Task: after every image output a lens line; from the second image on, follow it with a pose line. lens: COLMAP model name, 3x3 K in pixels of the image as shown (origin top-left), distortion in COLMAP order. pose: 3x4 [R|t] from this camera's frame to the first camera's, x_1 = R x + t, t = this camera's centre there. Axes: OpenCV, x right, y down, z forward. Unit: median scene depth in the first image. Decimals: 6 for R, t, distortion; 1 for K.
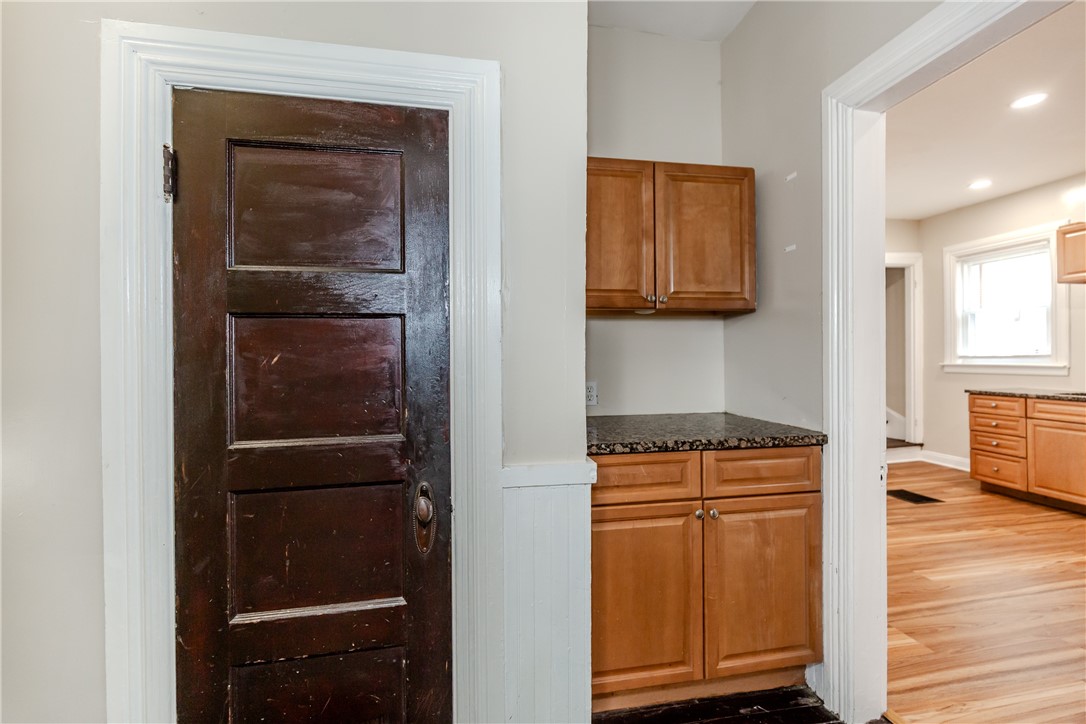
lens RADIAL K [[484.2, 0, 547.0], [0, 484.2, 358.9], [0, 0, 1]] dist [-0.001325, -0.000425]
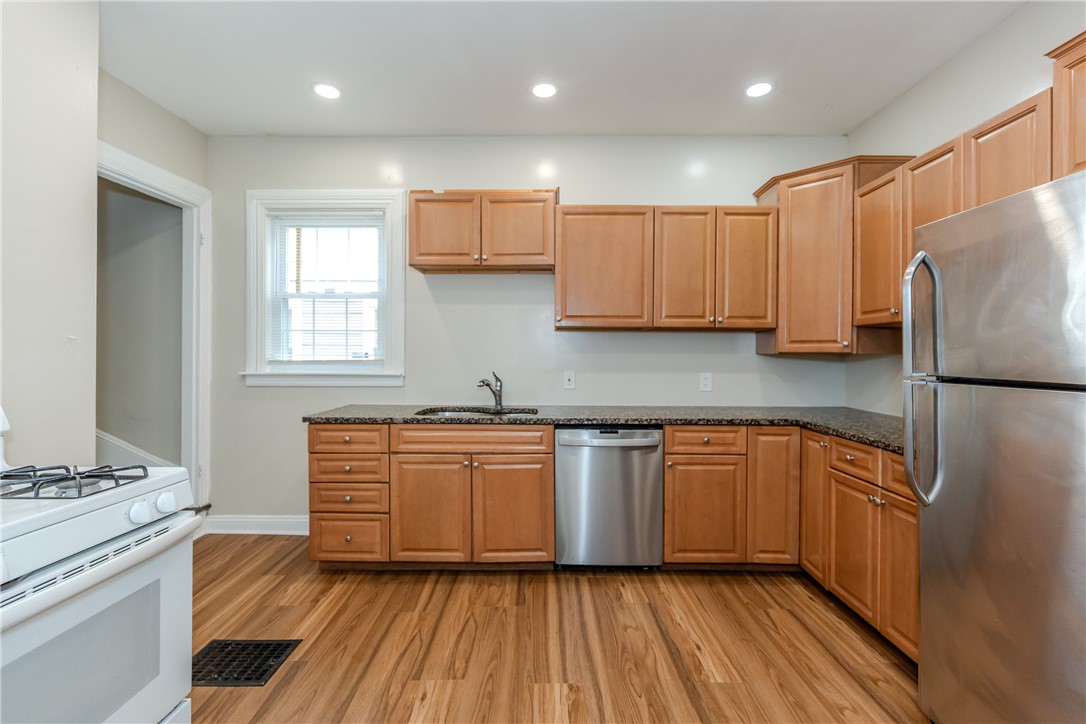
lens RADIAL K [[484.2, 0, 547.0], [0, 484.2, 358.9], [0, 0, 1]] dist [-0.001325, -0.000425]
pose [[0.196453, 0.005974, 0.980495, 0.350617], [-0.001612, 0.999982, -0.005769, -0.006497], [-0.980512, -0.000447, 0.196459, 0.619452]]
